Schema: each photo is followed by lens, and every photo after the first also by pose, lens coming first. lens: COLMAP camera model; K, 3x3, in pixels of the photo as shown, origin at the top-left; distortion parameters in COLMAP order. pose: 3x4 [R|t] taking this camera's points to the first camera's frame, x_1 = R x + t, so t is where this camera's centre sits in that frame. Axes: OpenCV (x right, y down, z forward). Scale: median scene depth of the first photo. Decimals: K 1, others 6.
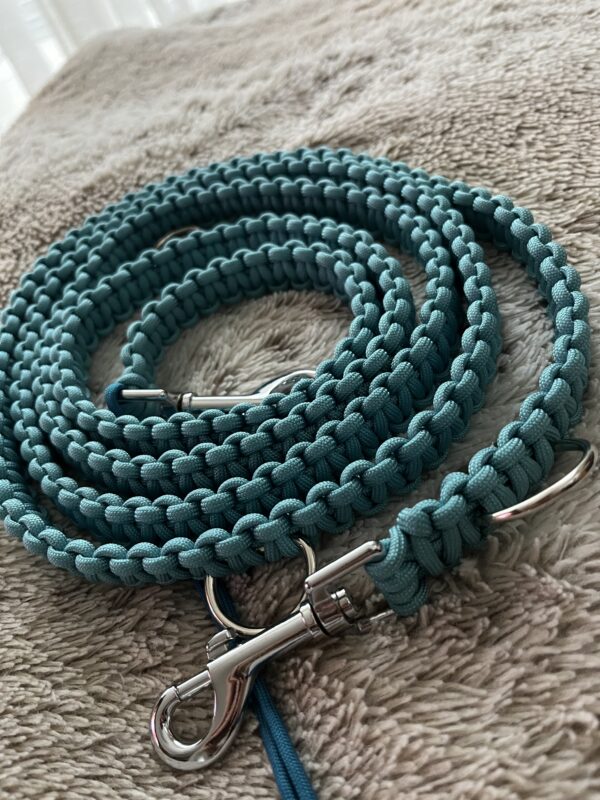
lens RADIAL K [[620.6, 0, 294.6], [0, 620.6, 414.2], [0, 0, 1]] dist [0.055704, -0.106712]
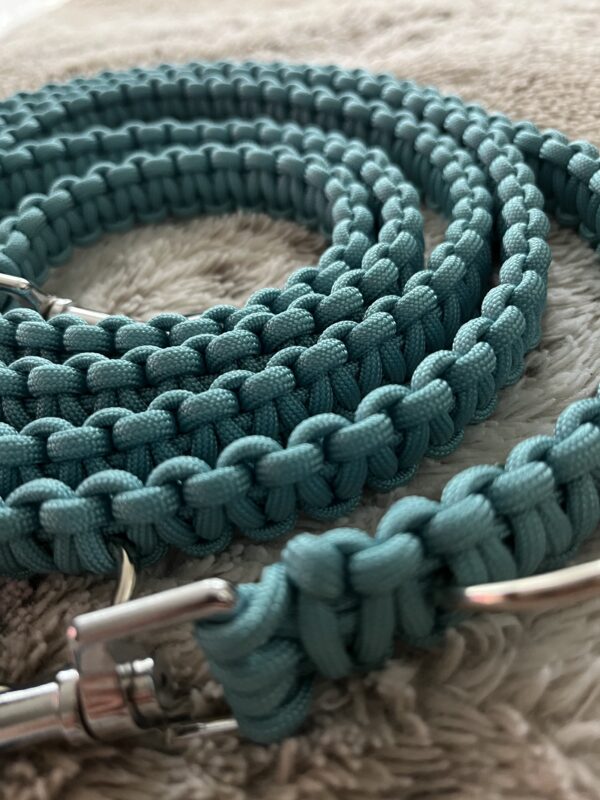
lens RADIAL K [[628.2, 0, 300.0], [0, 628.2, 400.0], [0, 0, 1]] dist [0.053574, -0.084392]
pose [[0.965444, 0.260603, 0.001975, 0.111076], [-0.259602, 0.962345, -0.080613, 0.067551], [-0.022909, 0.077315, 0.996744, 0.367830]]
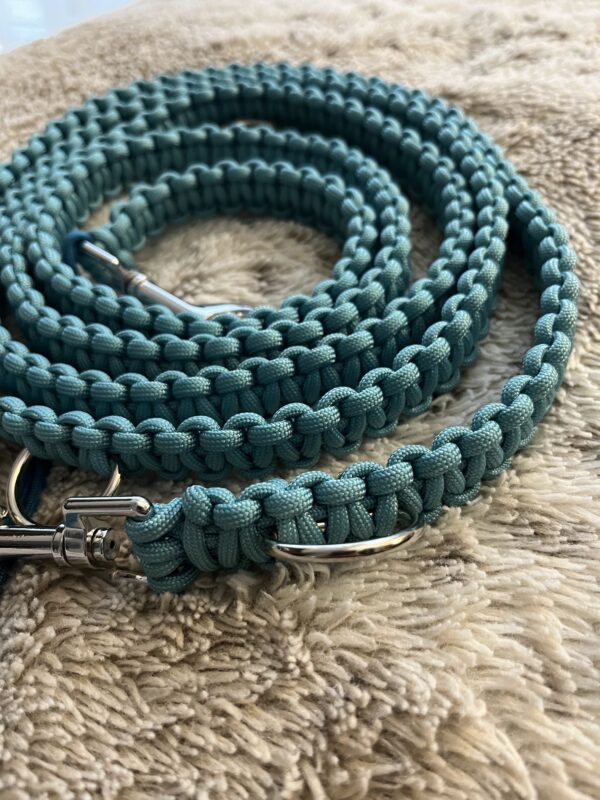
lens RADIAL K [[628.2, 0, 300.0], [0, 628.2, 400.0], [0, 0, 1]] dist [0.053574, -0.084392]
pose [[0.870439, 0.471925, -0.140084, 0.282127], [-0.460948, 0.881241, 0.104598, -0.085695], [0.172810, -0.026475, 0.984599, 0.125892]]
